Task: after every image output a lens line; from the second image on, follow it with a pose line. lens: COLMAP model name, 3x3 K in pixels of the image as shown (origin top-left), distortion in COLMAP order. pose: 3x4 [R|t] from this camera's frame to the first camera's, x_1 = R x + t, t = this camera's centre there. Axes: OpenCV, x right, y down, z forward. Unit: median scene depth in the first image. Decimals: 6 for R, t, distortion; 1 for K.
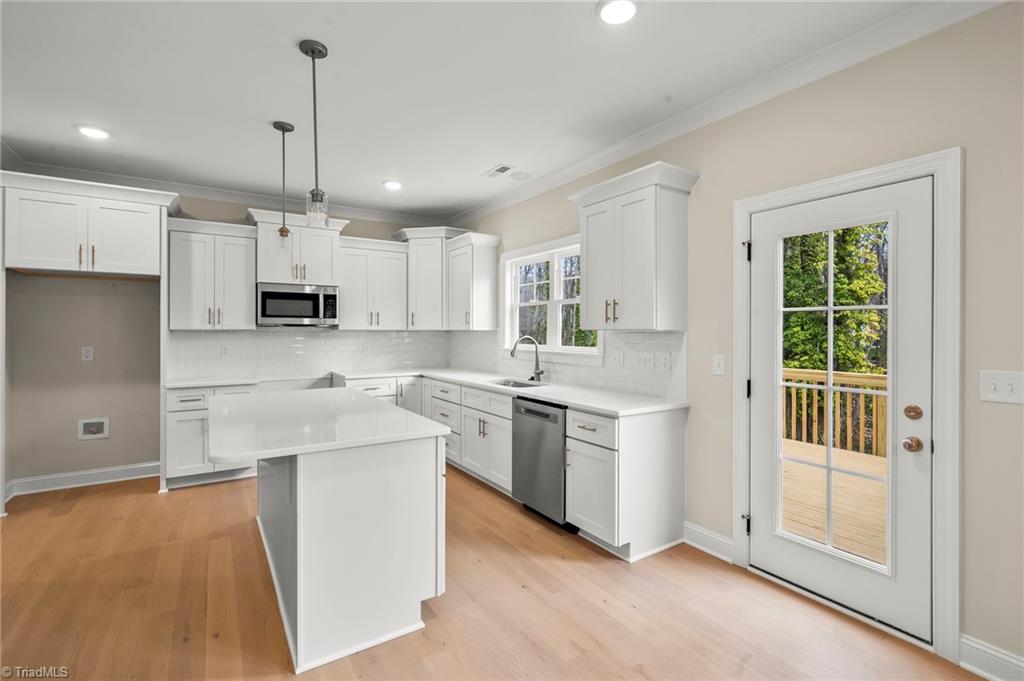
lens RADIAL K [[455.3, 0, 512.0], [0, 455.3, 340.5], [0, 0, 1]] dist [-0.000314, -0.000060]
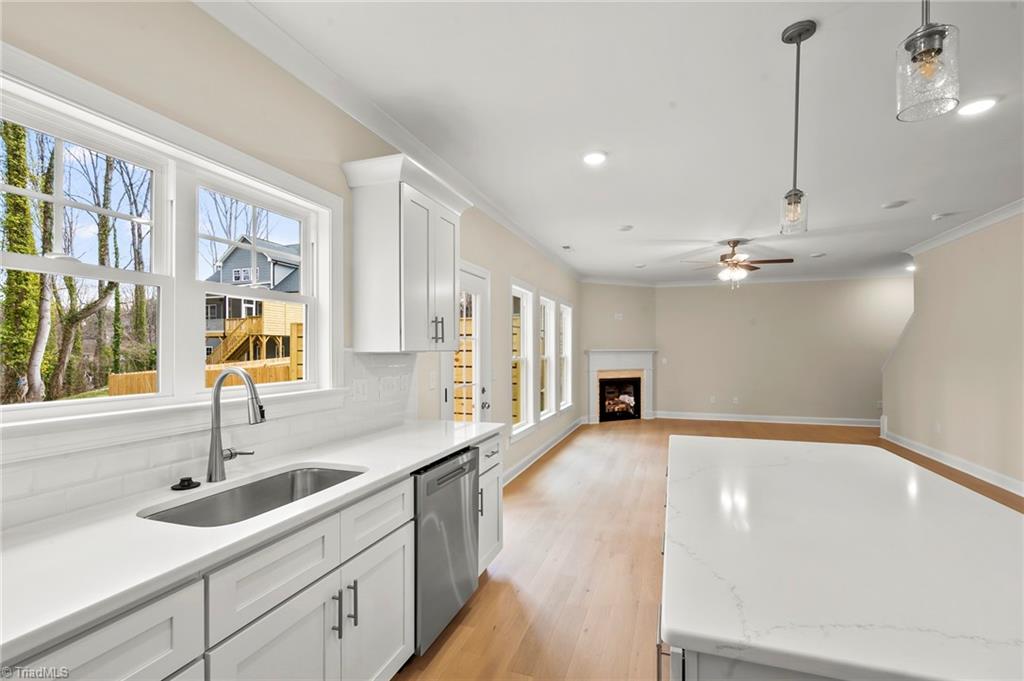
lens RADIAL K [[455.3, 0, 512.0], [0, 455.3, 340.5], [0, 0, 1]] dist [-0.000314, -0.000060]
pose [[-0.602078, 0.020239, 0.798181, -0.575900], [0.018399, 0.999765, -0.011472, -0.032446], [-0.798225, 0.007779, -0.602309, 1.394193]]
